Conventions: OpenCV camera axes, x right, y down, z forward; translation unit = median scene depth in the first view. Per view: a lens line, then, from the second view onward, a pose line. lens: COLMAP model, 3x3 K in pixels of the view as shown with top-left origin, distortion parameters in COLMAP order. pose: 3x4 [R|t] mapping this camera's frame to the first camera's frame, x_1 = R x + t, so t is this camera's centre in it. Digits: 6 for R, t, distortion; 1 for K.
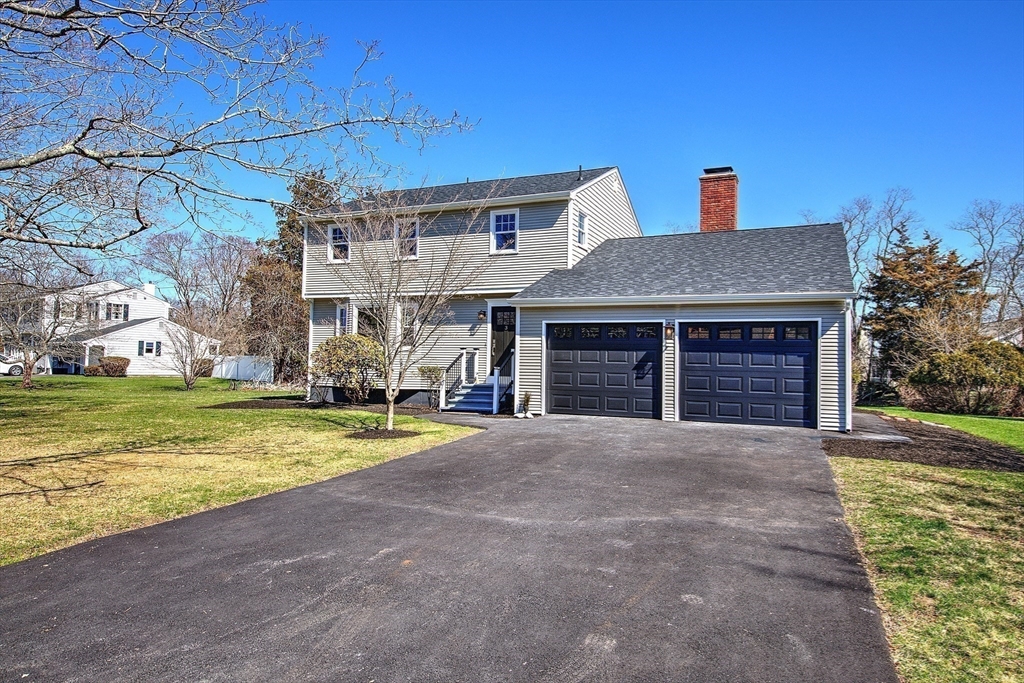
lens RADIAL K [[585.7, 0, 553.6], [0, 585.7, 370.5], [0, 0, 1]] dist [-0.003937, -0.000421]
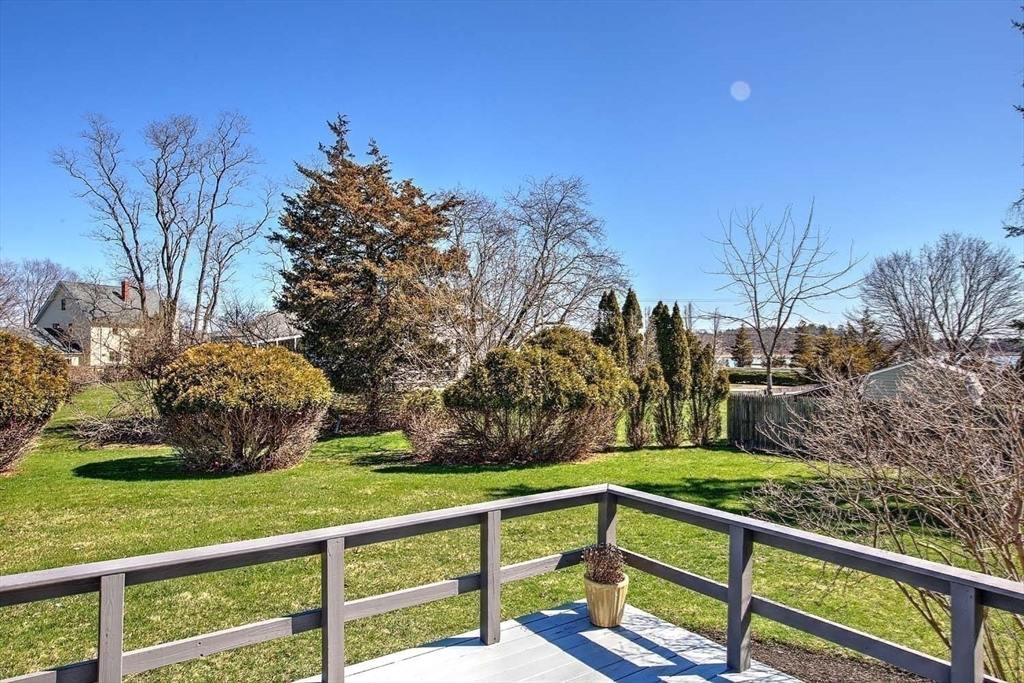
lens RADIAL K [[676.5, 0, 512.0], [0, 676.5, 341.5], [0, 0, 1]] dist [-0.002396, -0.001773]
pose [[0.544135, -0.001268, 0.838997, 0.398480], [0.012222, 0.999905, -0.006415, -0.073203], [-0.838909, 0.013745, 0.544099, 1.600825]]
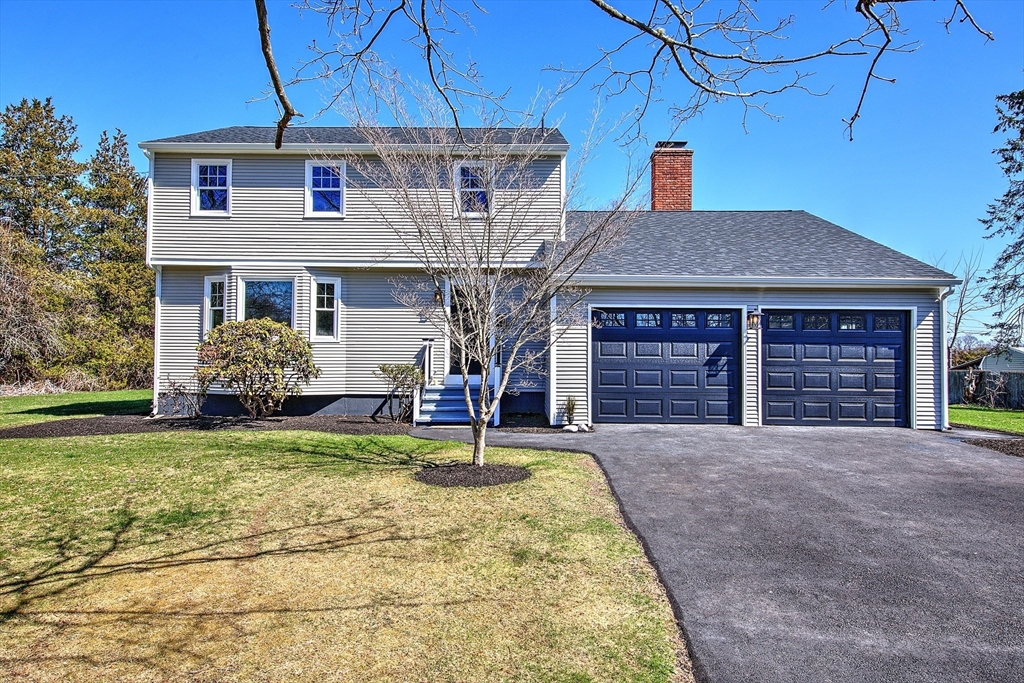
lens RADIAL K [[676.5, 0, 512.0], [0, 676.5, 341.5], [0, 0, 1]] dist [-0.002396, -0.001773]
pose [[0.943613, -0.003830, 0.331029, -0.336738], [0.012955, 0.999594, -0.025366, -0.011444], [-0.330798, 0.028224, 0.943279, 0.145649]]
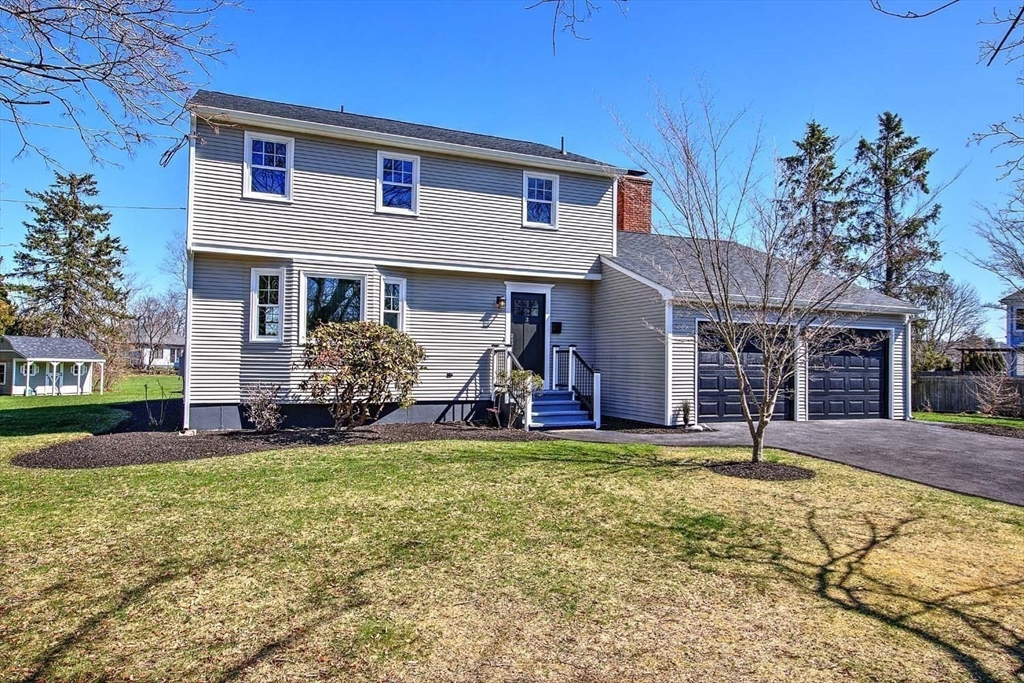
lens RADIAL K [[676.5, 0, 512.0], [0, 676.5, 341.5], [0, 0, 1]] dist [-0.002396, -0.001773]
pose [[0.722890, 0.011855, 0.690861, -0.756129], [0.004571, 0.999749, -0.021937, -0.023354], [-0.690948, 0.019016, 0.722654, 0.363209]]
